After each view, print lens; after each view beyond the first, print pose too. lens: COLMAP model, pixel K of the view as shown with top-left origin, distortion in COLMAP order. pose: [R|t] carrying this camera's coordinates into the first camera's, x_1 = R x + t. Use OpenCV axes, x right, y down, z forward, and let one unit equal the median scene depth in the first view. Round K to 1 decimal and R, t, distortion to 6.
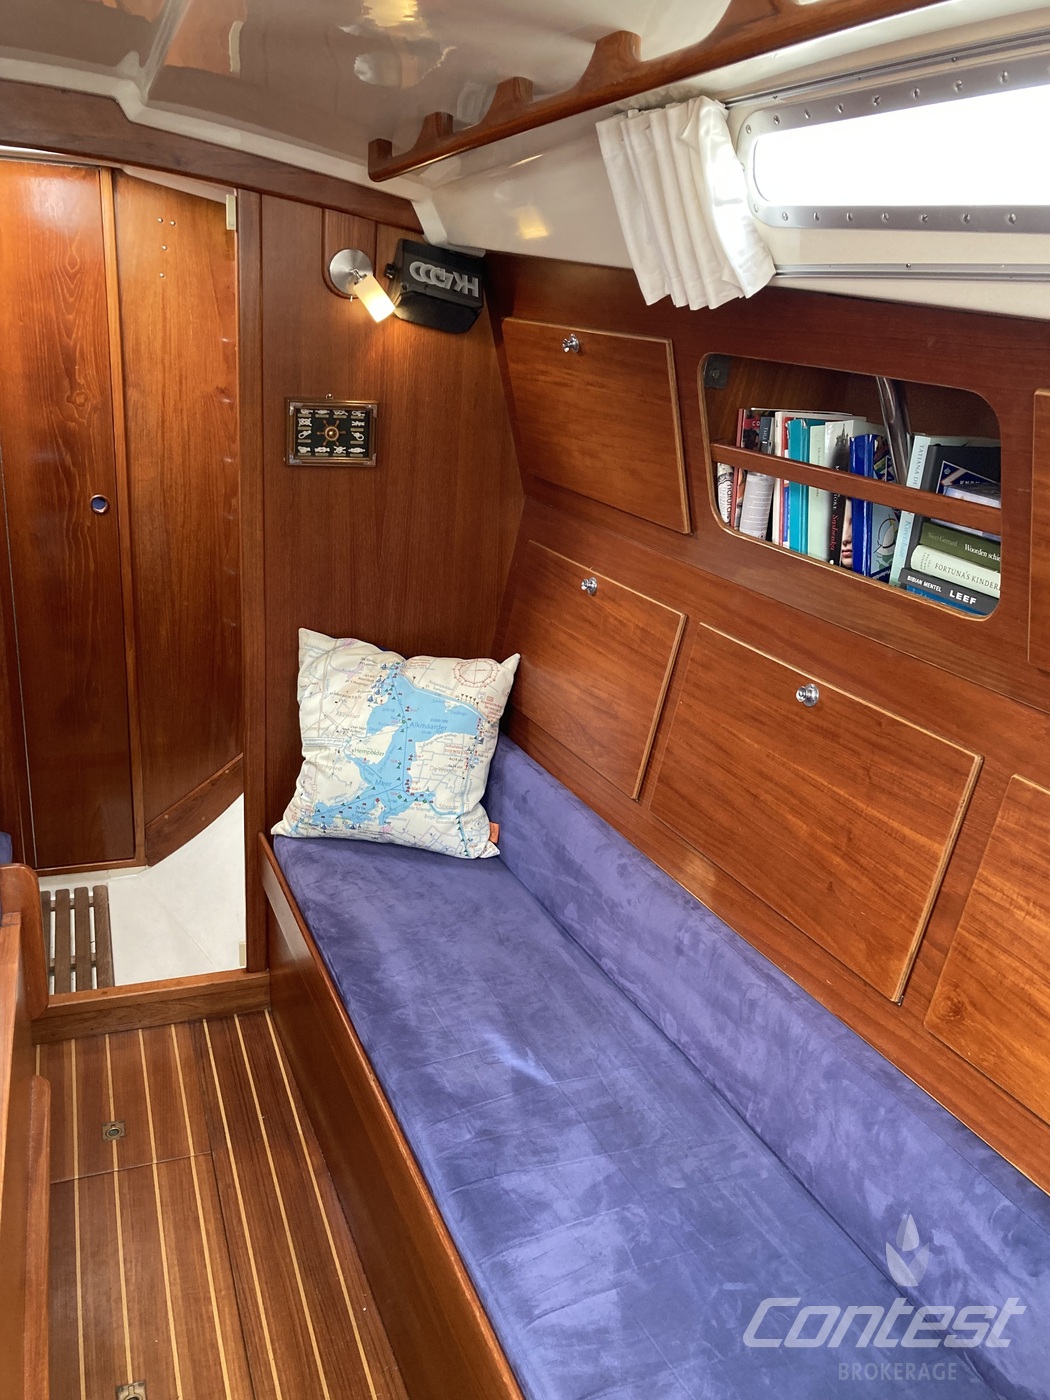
lens RADIAL K [[1144.1, 0, 524.6], [0, 1144.1, 742.8], [0, 0, 1]] dist [-0.034700, -0.000302]
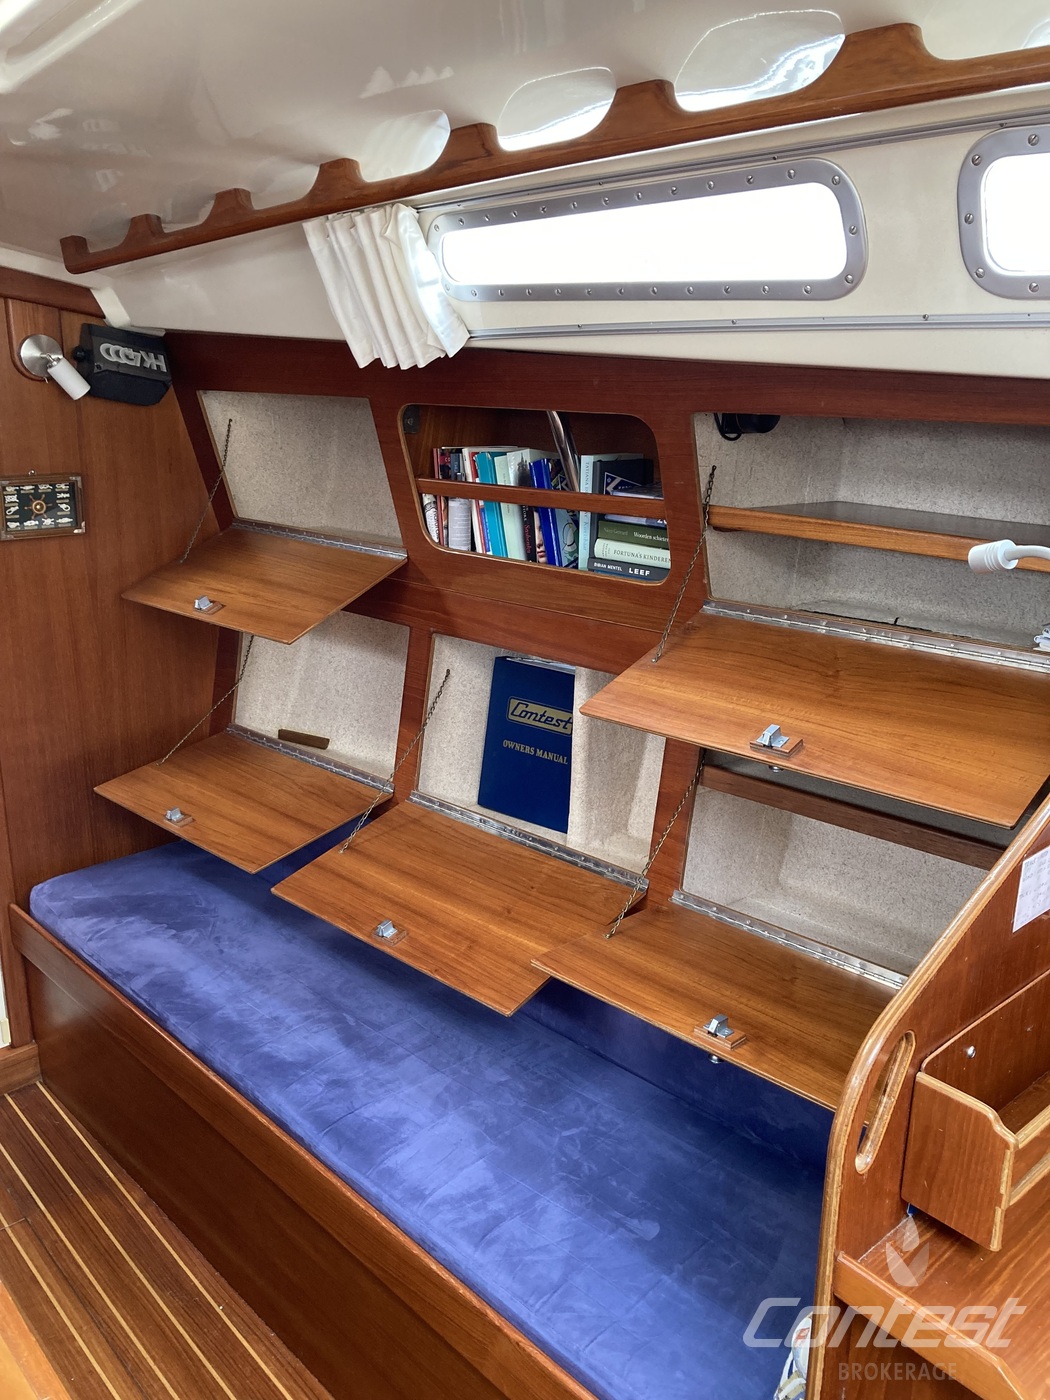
lens RADIAL K [[1149.3, 0, 526.1], [0, 1149.3, 786.1], [0, 0, 1]] dist [0.011634, -0.155129]
pose [[0.928400, -0.168043, 0.331412, -0.200821], [0.175022, 0.984524, 0.008908, 0.074520], [-0.327780, 0.049734, 0.943444, -0.189491]]
